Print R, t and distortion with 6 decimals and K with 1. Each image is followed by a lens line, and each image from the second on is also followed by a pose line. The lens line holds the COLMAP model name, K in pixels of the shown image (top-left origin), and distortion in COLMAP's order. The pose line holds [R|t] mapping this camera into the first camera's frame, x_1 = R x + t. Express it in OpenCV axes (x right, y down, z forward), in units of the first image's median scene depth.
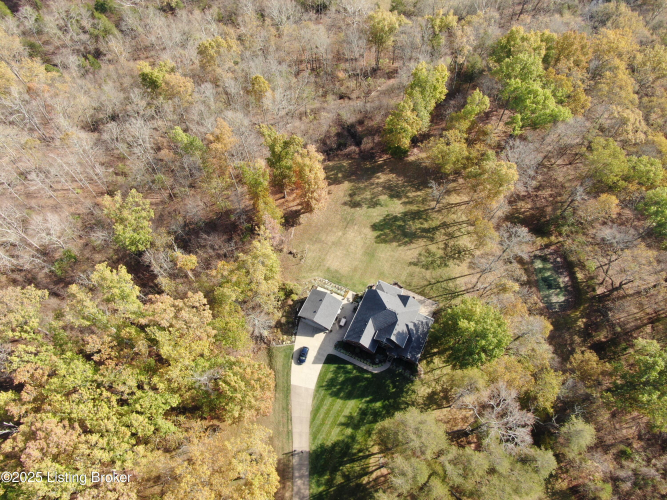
lens RADIAL K [[466.3, 0, 333.4], [0, 466.3, 250.2], [0, 0, 1]] dist [-0.035291, 0.007455]
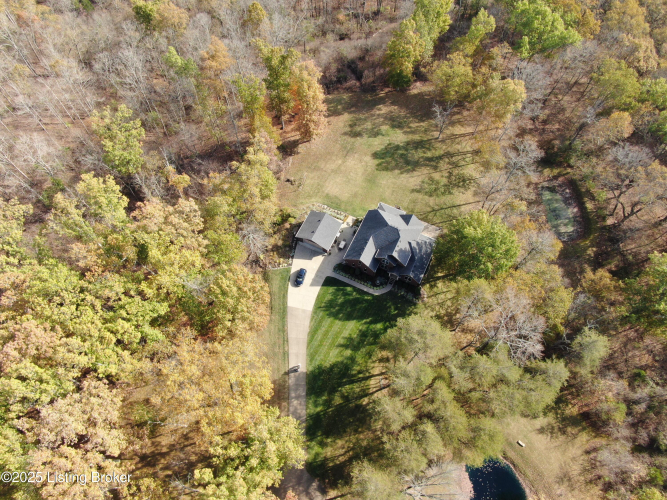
lens RADIAL K [[466.3, 0, 333.5], [0, 466.3, 248.8], [0, 0, 1]] dist [-0.035291, 0.007455]
pose [[0.999996, 0.002553, -0.001136, 0.003610], [-0.002545, 0.999970, 0.007279, 0.159646], [0.001155, -0.007276, 0.999973, 0.045820]]
